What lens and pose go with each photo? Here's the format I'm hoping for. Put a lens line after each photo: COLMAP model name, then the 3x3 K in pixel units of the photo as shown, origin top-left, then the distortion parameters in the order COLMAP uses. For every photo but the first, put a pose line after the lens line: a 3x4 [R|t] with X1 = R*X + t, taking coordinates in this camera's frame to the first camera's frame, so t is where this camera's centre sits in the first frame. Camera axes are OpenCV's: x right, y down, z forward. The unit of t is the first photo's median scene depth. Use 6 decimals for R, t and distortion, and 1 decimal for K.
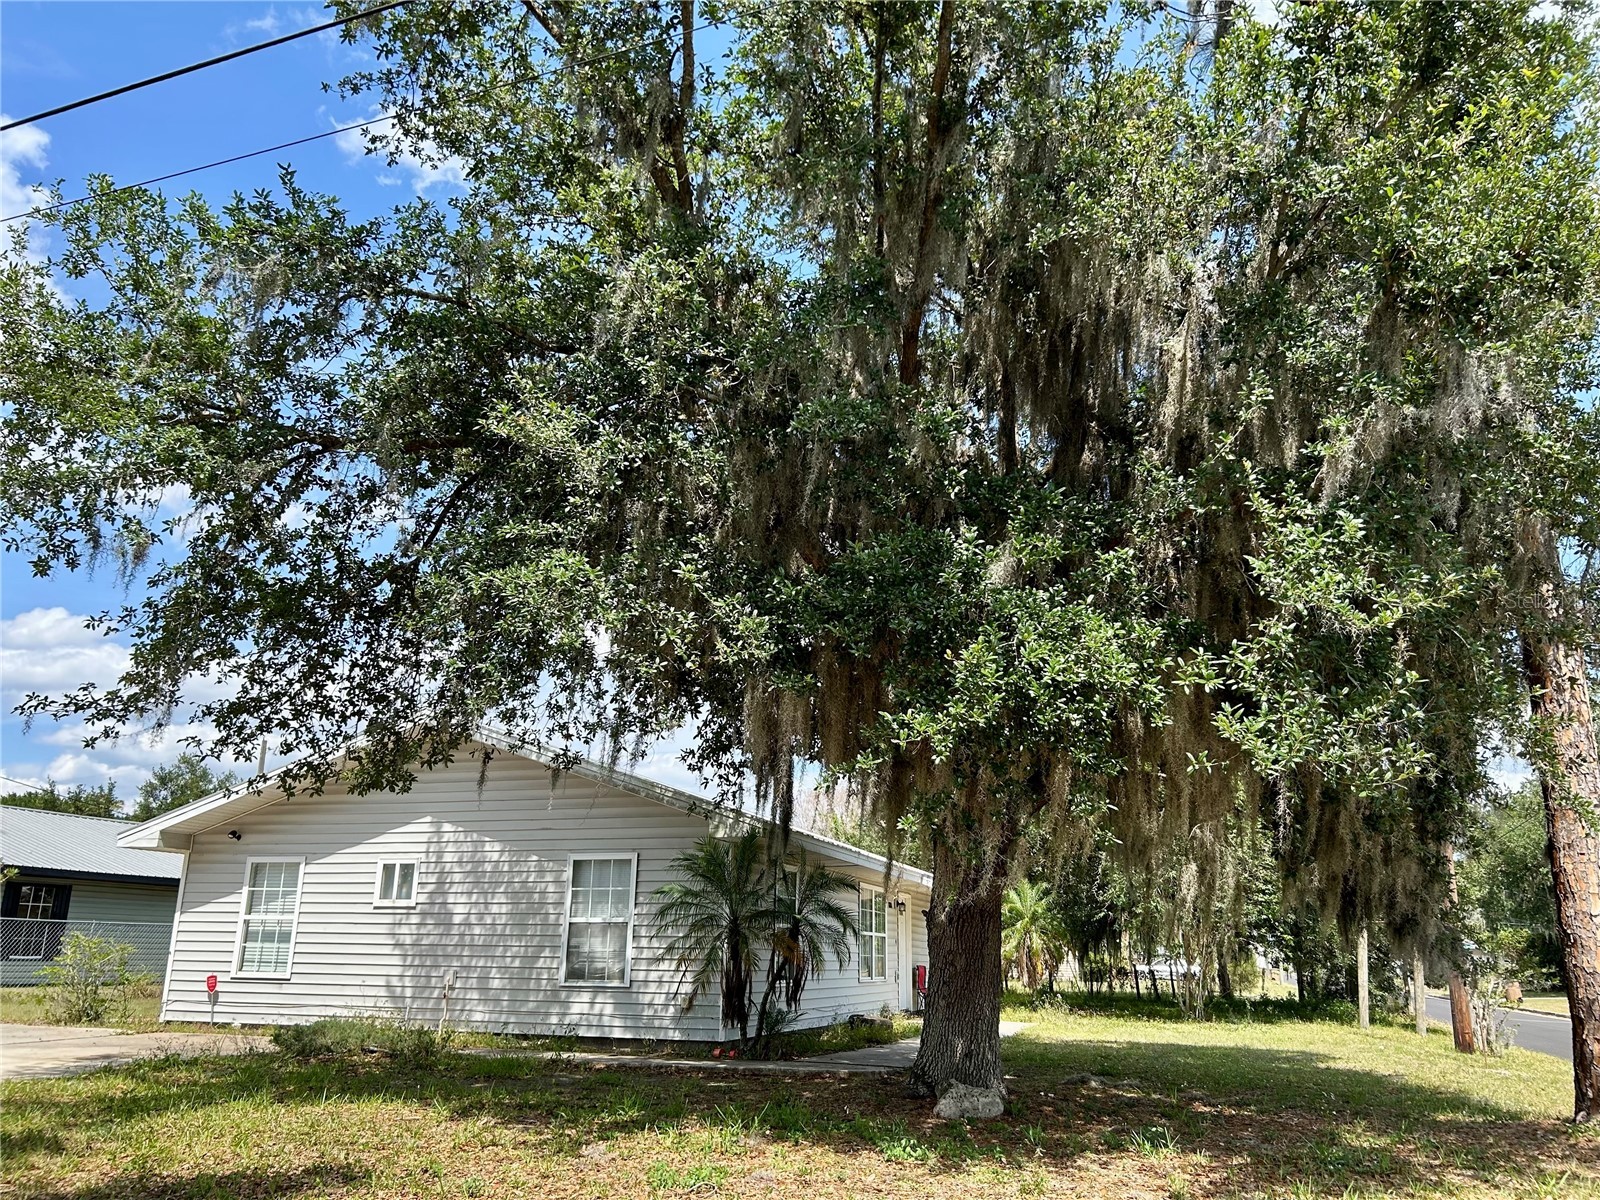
lens RADIAL K [[1202.7, 0, 810.7], [0, 1202.7, 604.9], [0, 0, 1]] dist [0.056691, -0.105877]
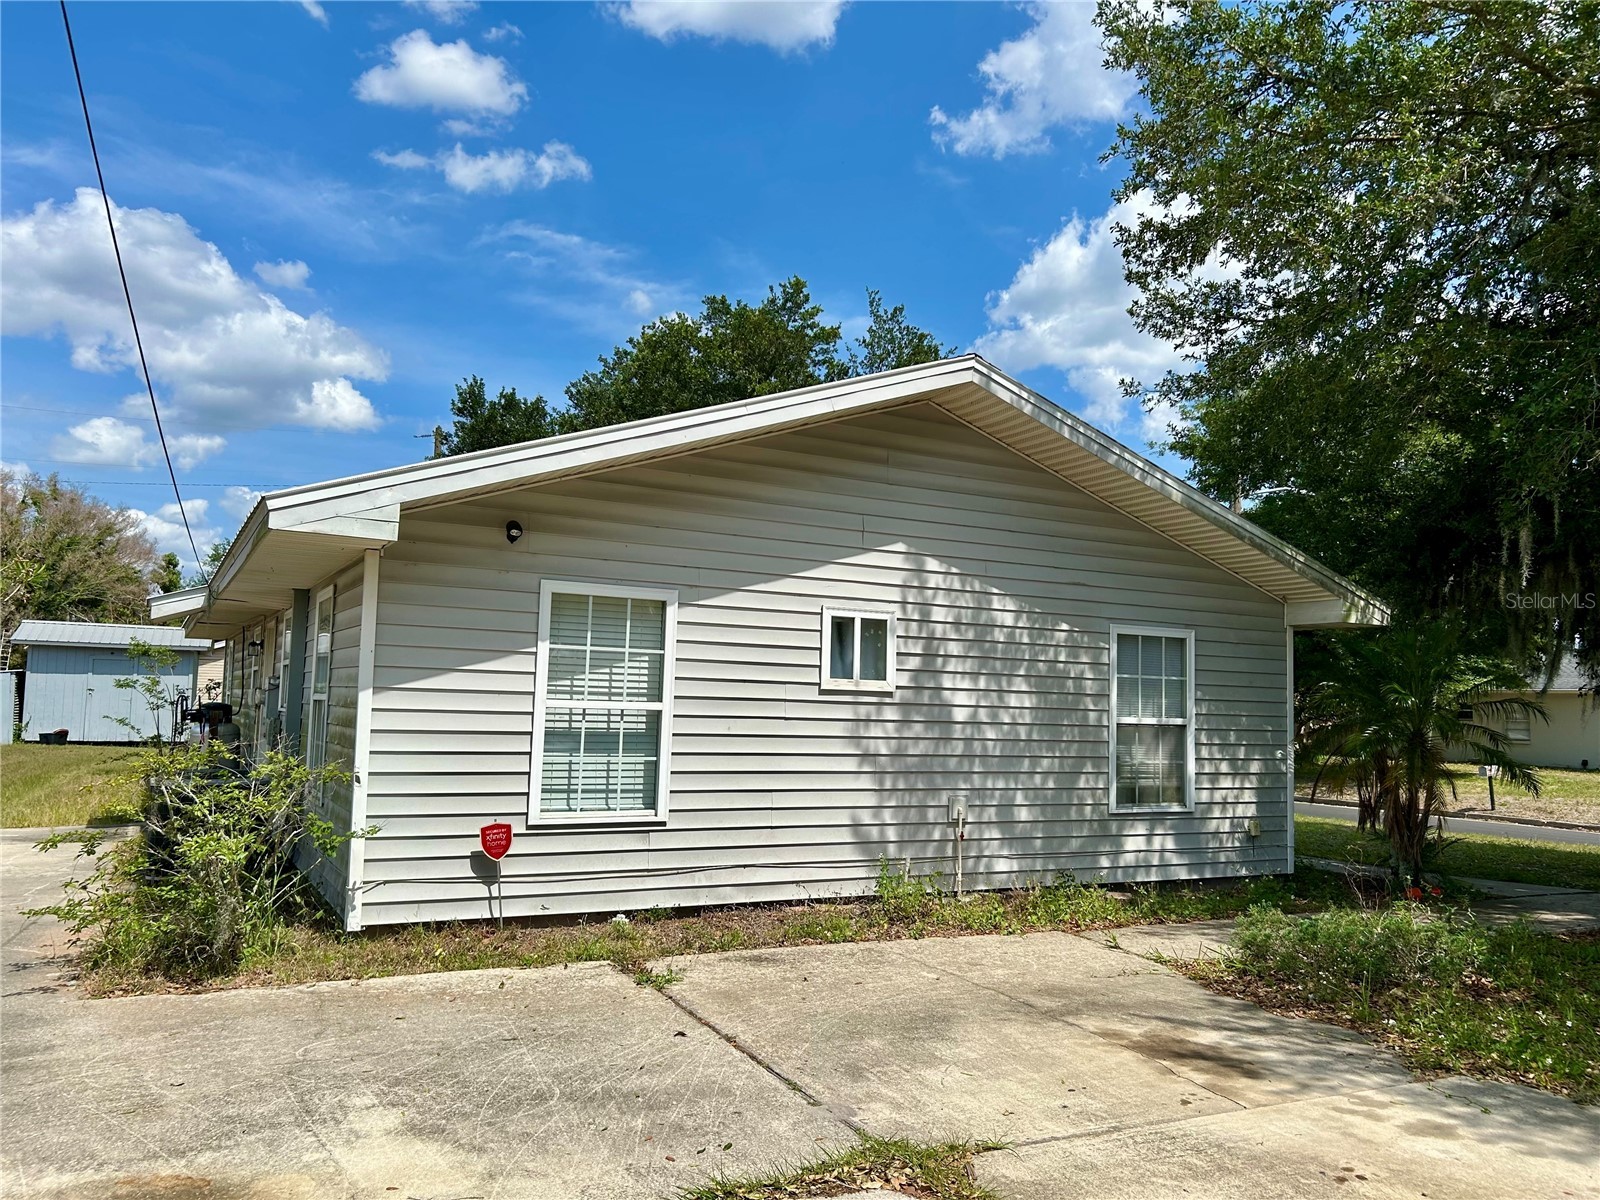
lens RADIAL K [[1202.7, 0, 810.7], [0, 1202.7, 604.9], [0, 0, 1]] dist [0.056691, -0.105877]
pose [[0.705156, 0.066907, 0.705888, -0.777092], [-0.210331, 0.970467, 0.118127, 0.149340], [-0.677138, -0.231768, 0.698404, 0.637825]]
